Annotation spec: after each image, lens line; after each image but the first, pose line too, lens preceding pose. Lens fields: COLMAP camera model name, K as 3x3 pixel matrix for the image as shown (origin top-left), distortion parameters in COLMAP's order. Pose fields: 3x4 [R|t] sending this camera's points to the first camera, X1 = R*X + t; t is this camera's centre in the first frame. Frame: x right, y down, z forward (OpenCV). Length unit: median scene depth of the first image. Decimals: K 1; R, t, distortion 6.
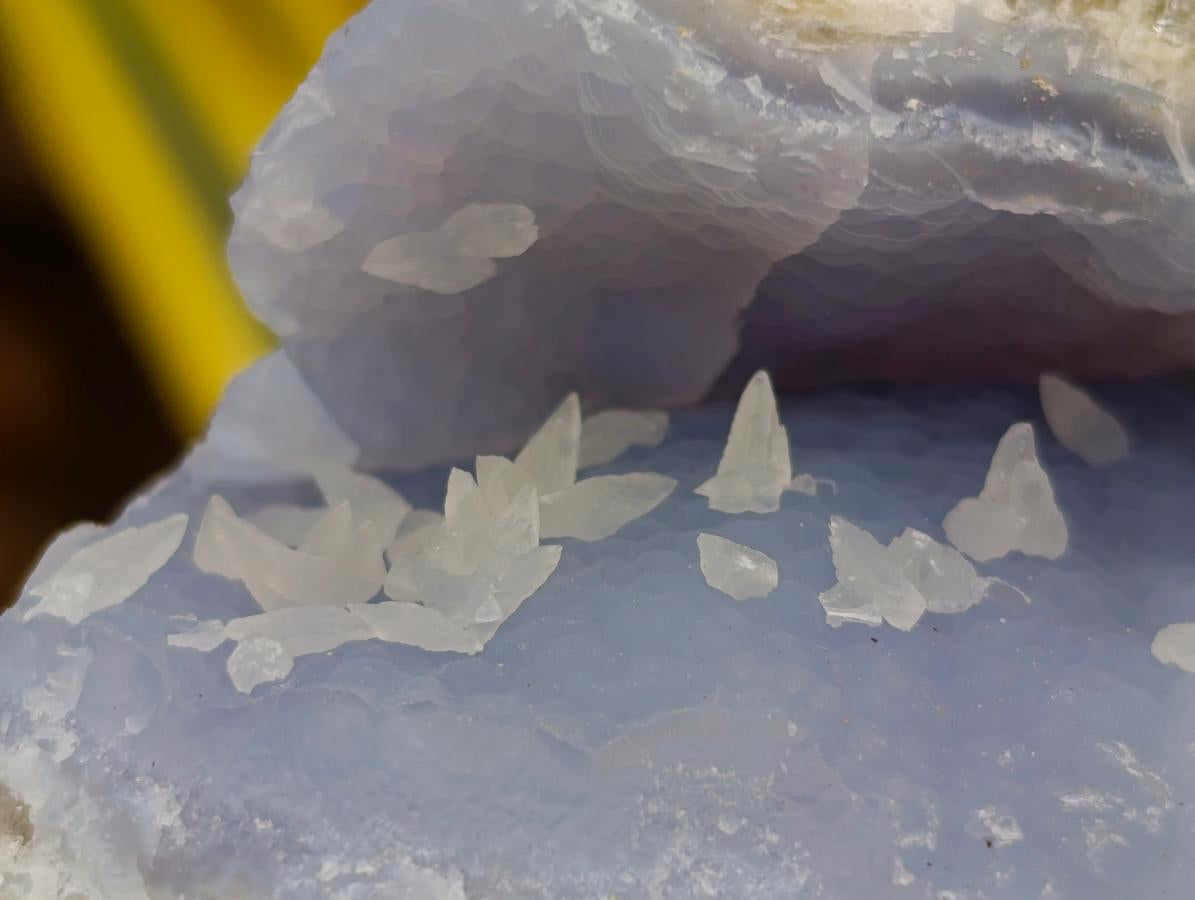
lens RADIAL K [[3674.4, 0, 597.5], [0, 3674.4, 450.0], [0, 0, 1]] dist [0.174786, -0.377222]
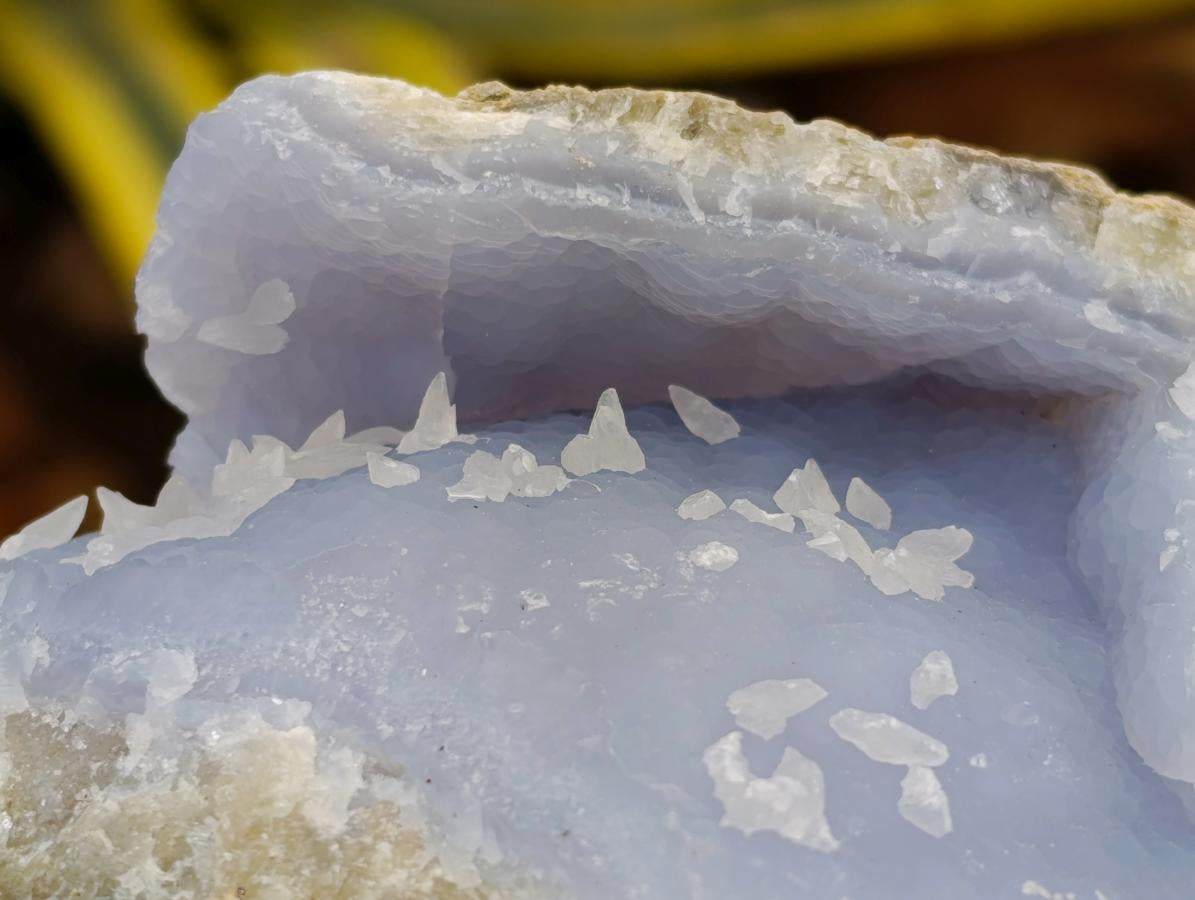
lens RADIAL K [[3674.4, 0, 597.5], [0, 3674.4, 450.0], [0, 0, 1]] dist [0.174786, -0.377222]
pose [[0.962729, -0.106329, -0.248690, 0.509493], [0.042852, 0.967834, -0.247914, 0.412336], [0.267051, 0.228018, 0.936318, -0.433034]]
